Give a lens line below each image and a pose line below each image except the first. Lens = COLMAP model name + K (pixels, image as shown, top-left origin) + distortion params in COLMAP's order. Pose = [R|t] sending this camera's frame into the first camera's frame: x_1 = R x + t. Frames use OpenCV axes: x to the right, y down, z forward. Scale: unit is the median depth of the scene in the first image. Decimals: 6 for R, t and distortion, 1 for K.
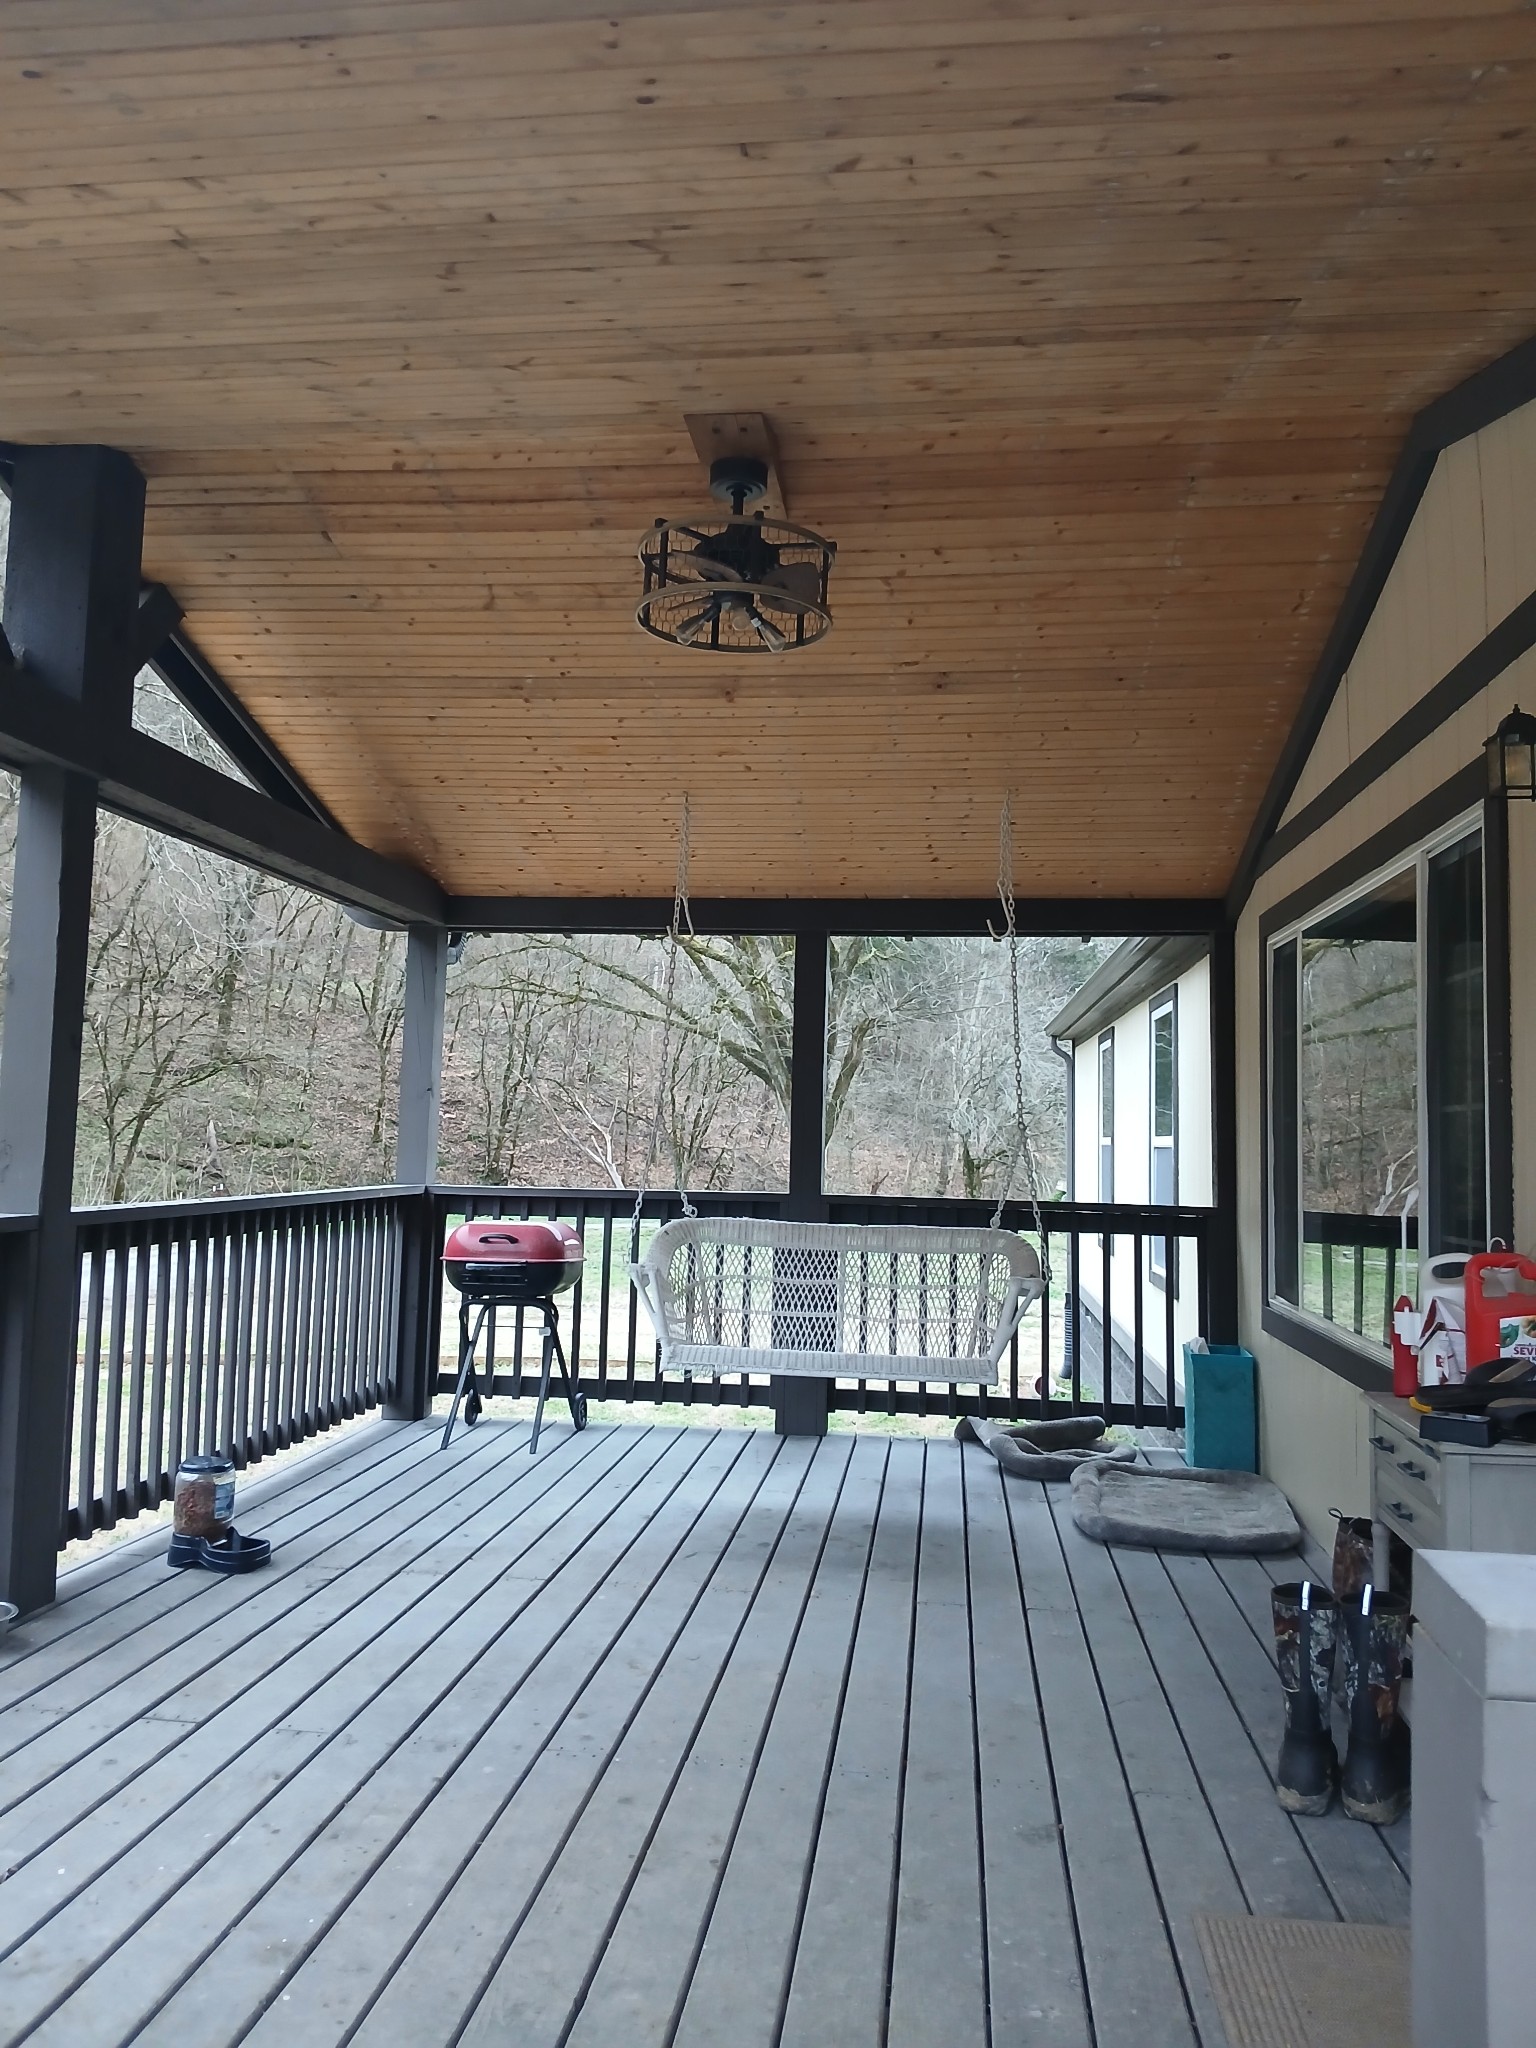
lens RADIAL K [[1542.9, 0, 747.4], [0, 1542.9, 1029.1], [0, 0, 1]] dist [0.148007, -0.326727]
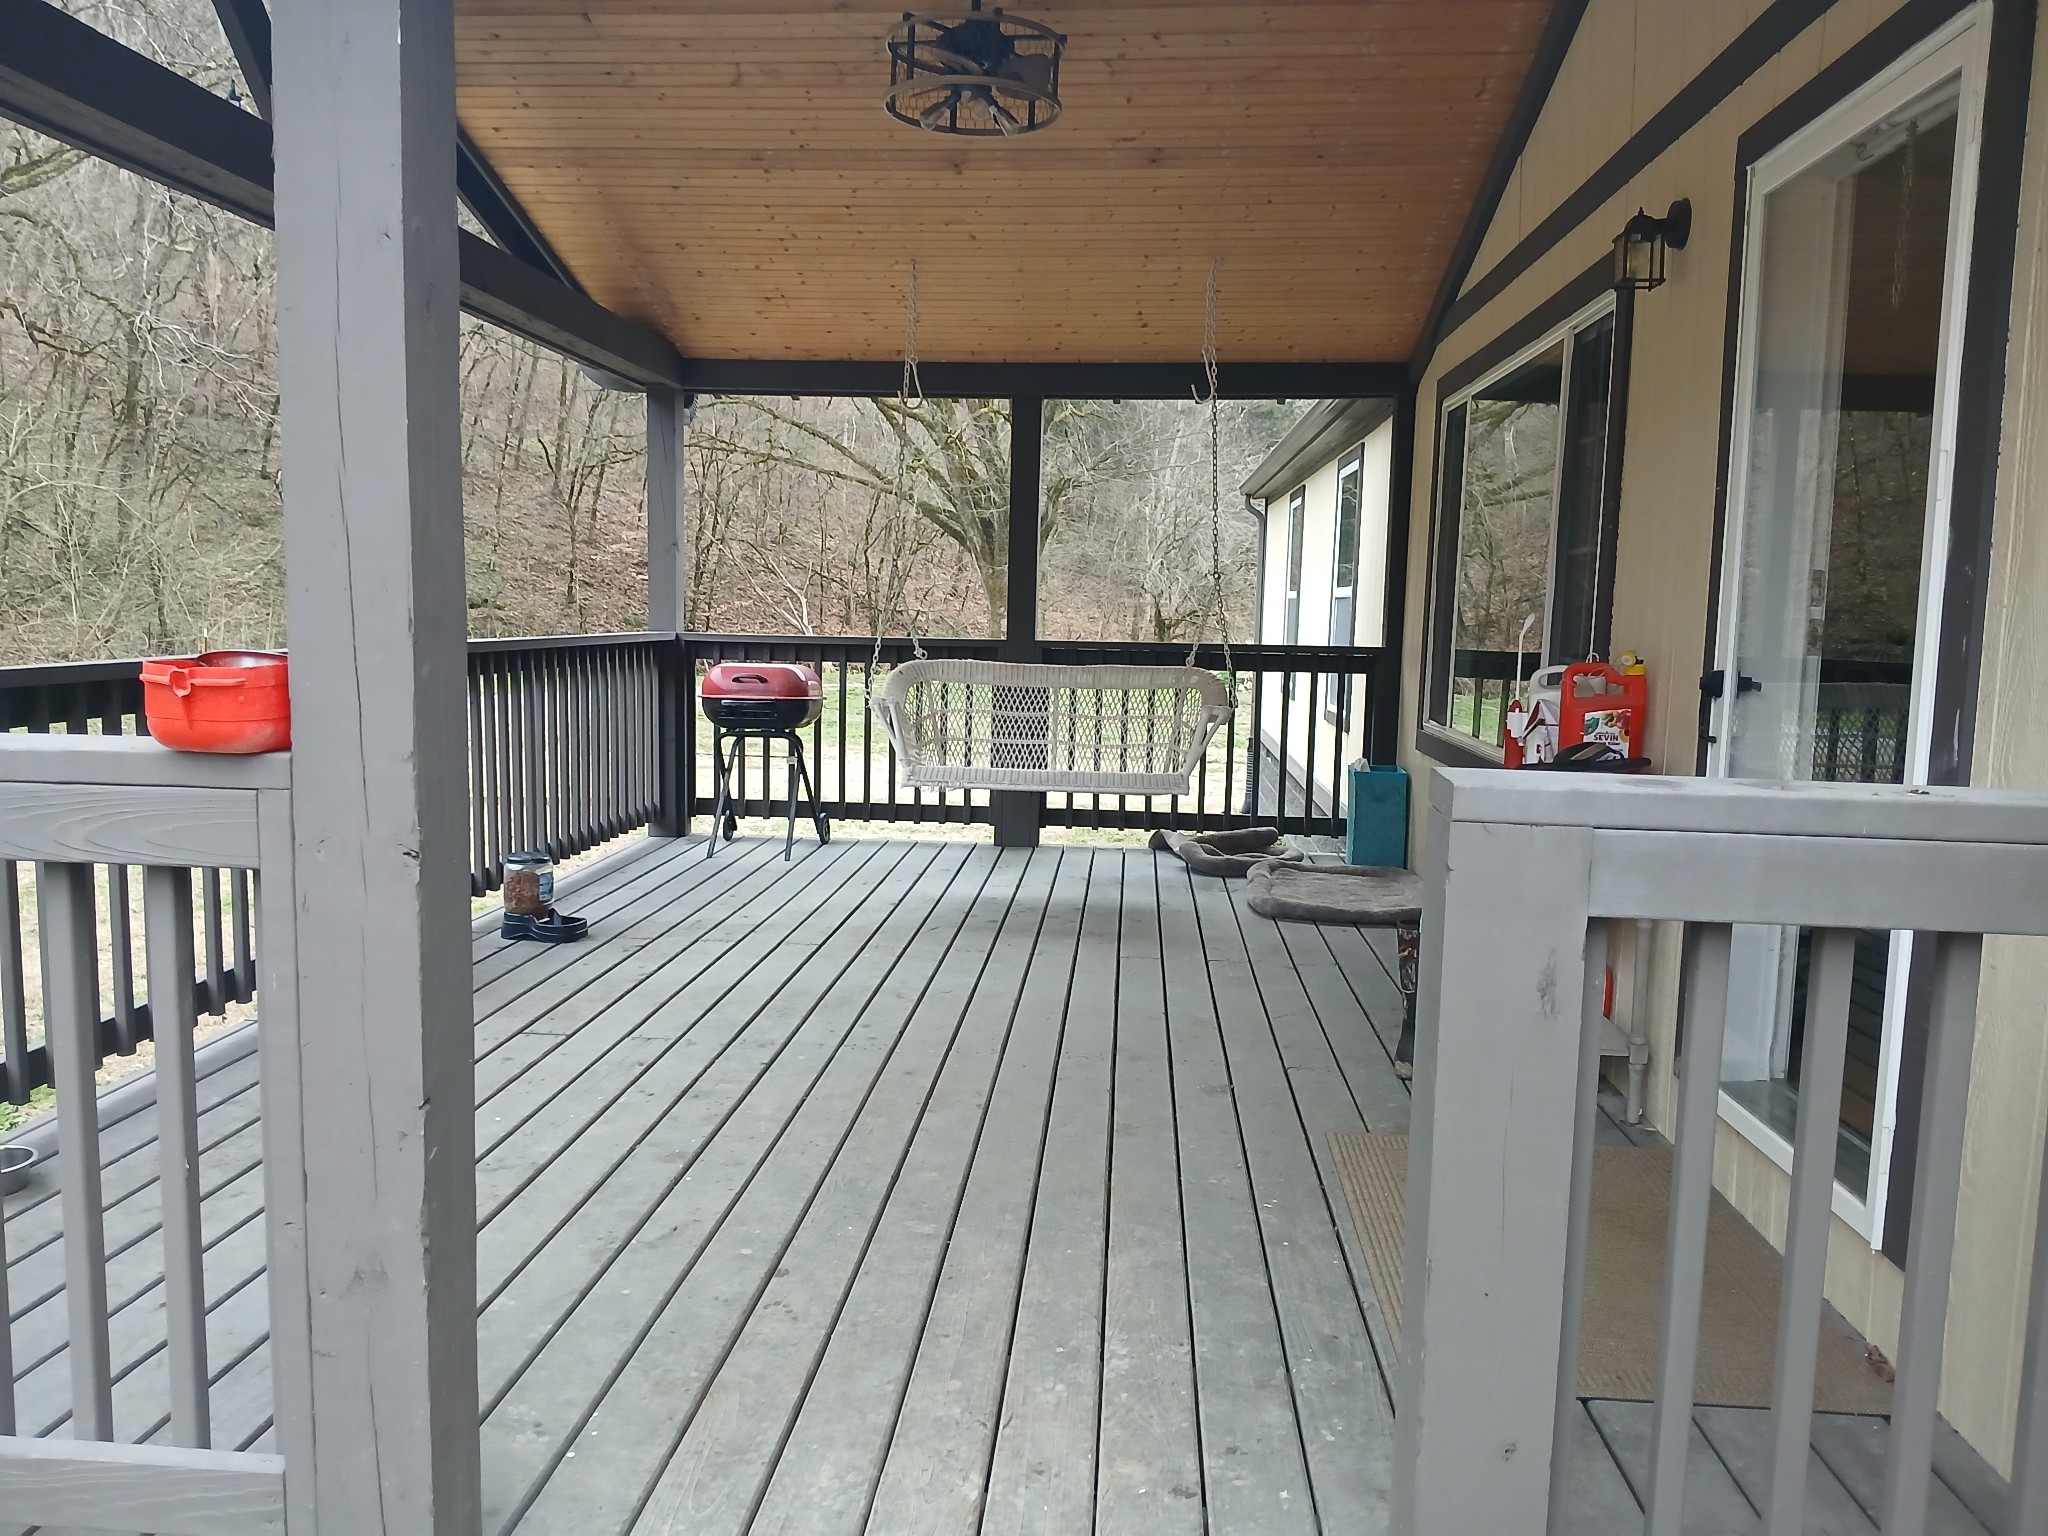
lens RADIAL K [[1542.9, 0, 974.3], [0, 1542.9, 788.3], [0, 0, 1]] dist [0.148007, -0.326727]
pose [[0.999713, -0.005550, 0.023291, -0.025333], [0.001042, 0.981927, 0.189257, 0.000734], [-0.023921, -0.189178, 0.981651, -0.128695]]
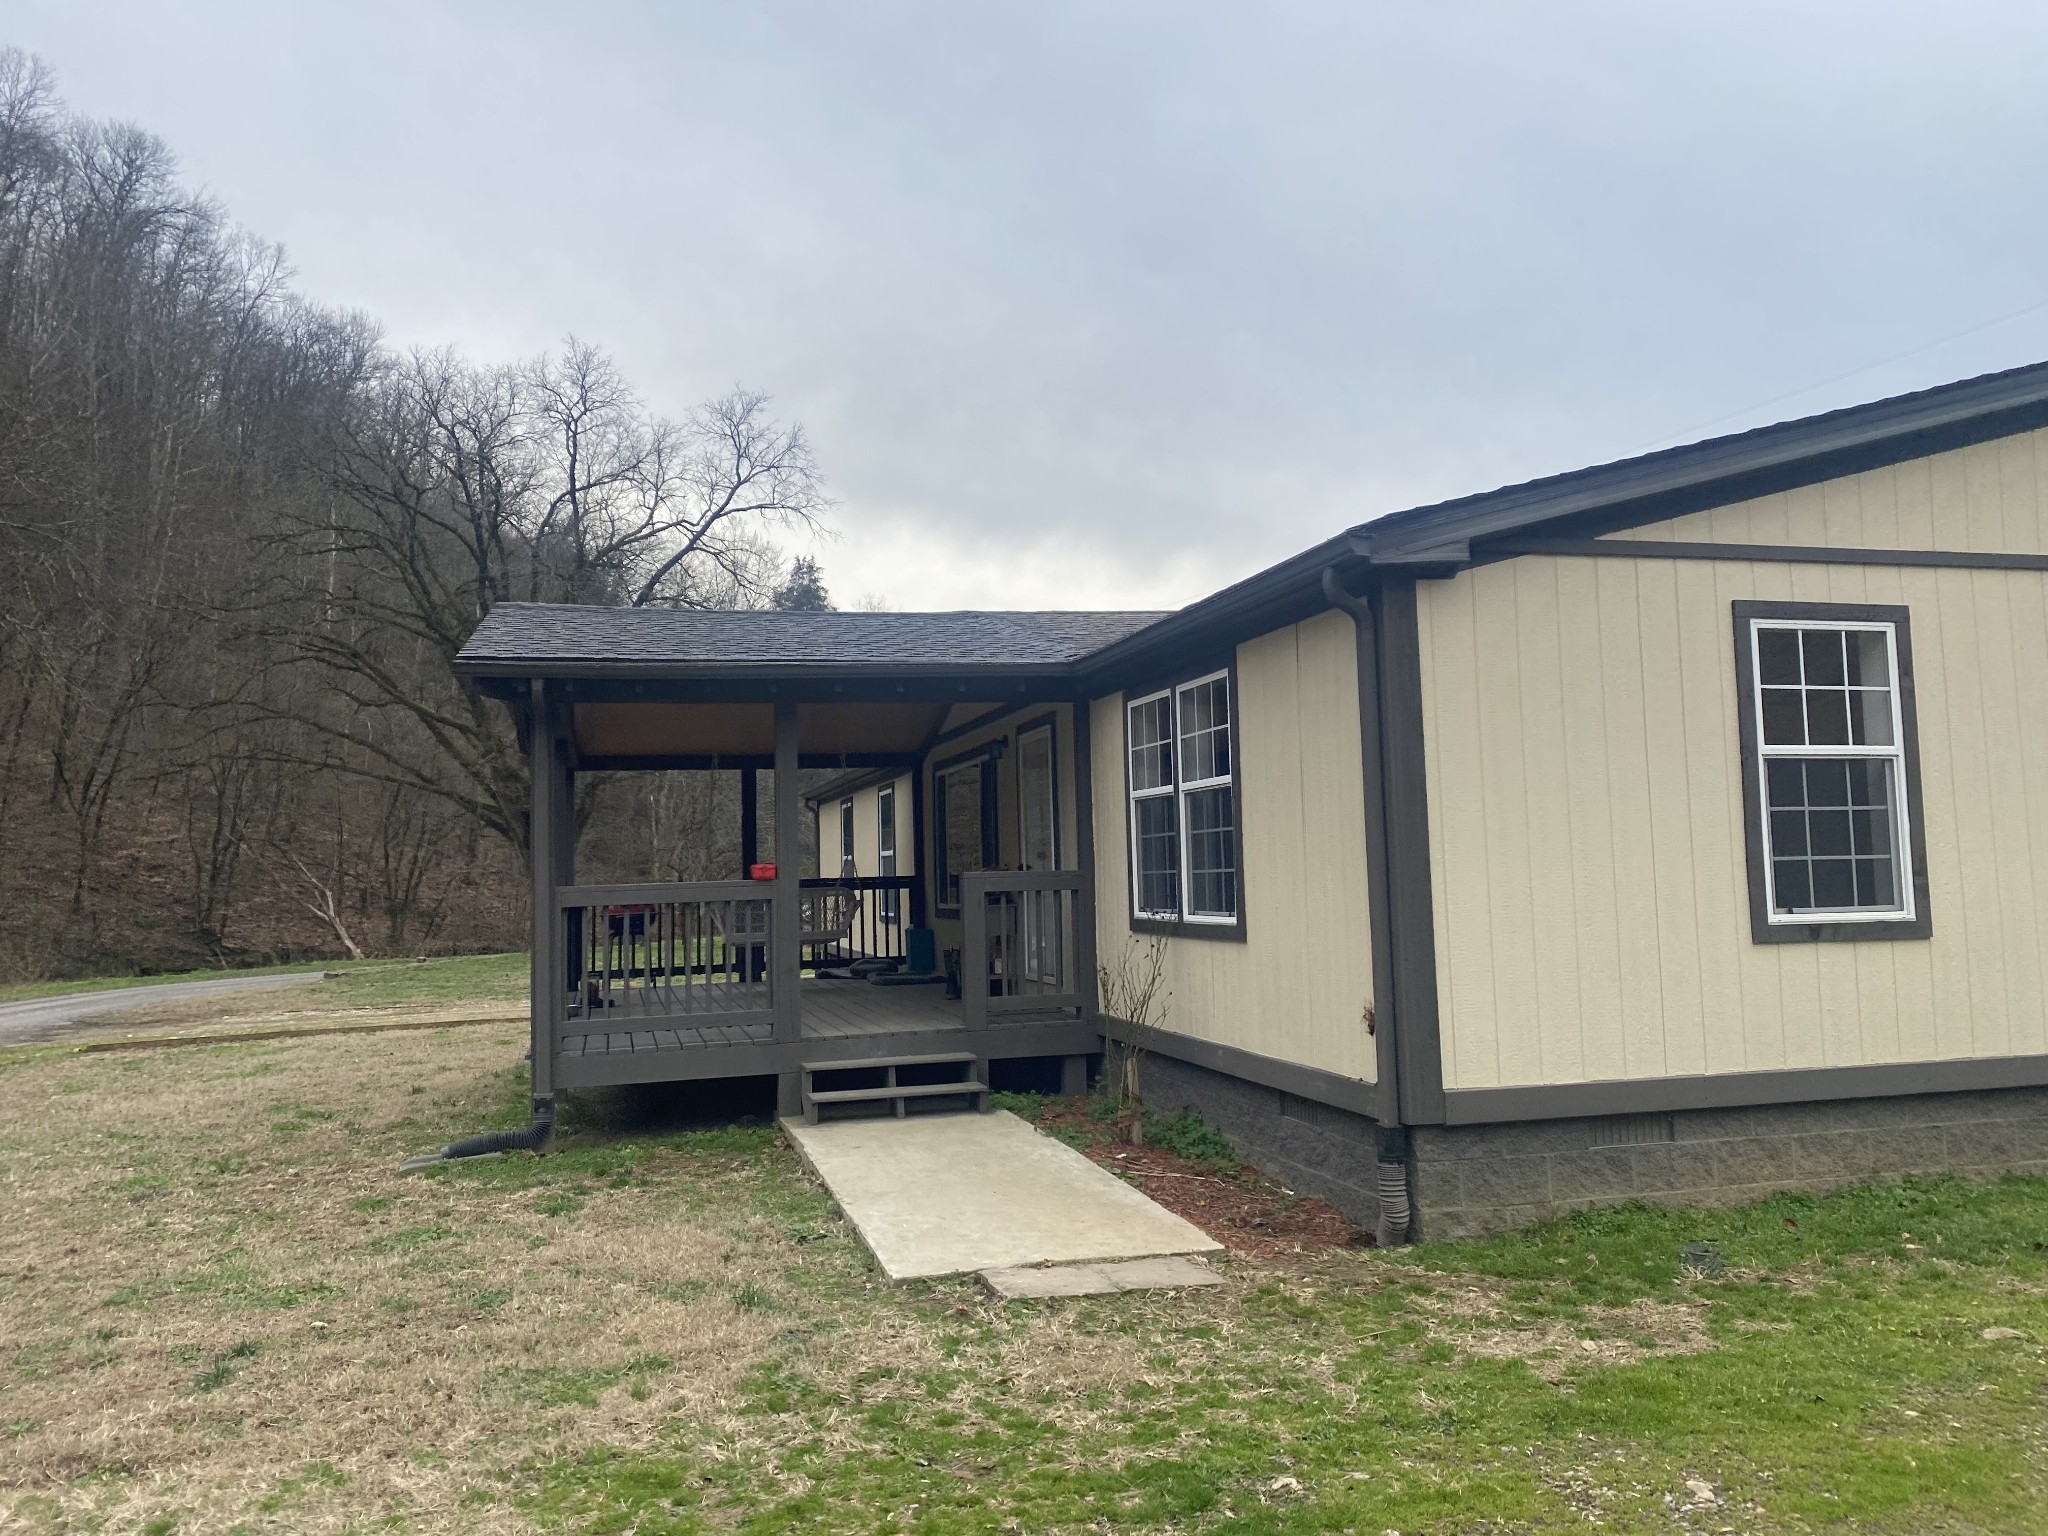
lens RADIAL K [[1544.7, 0, 992.5], [0, 1544.7, 778.5], [0, 0, 1]] dist [0.116924, -0.239525]
pose [[0.930279, -0.026450, 0.365899, -0.517567], [0.024544, 0.999650, 0.009862, -0.065745], [-0.366032, -0.000193, 0.930602, -1.433603]]
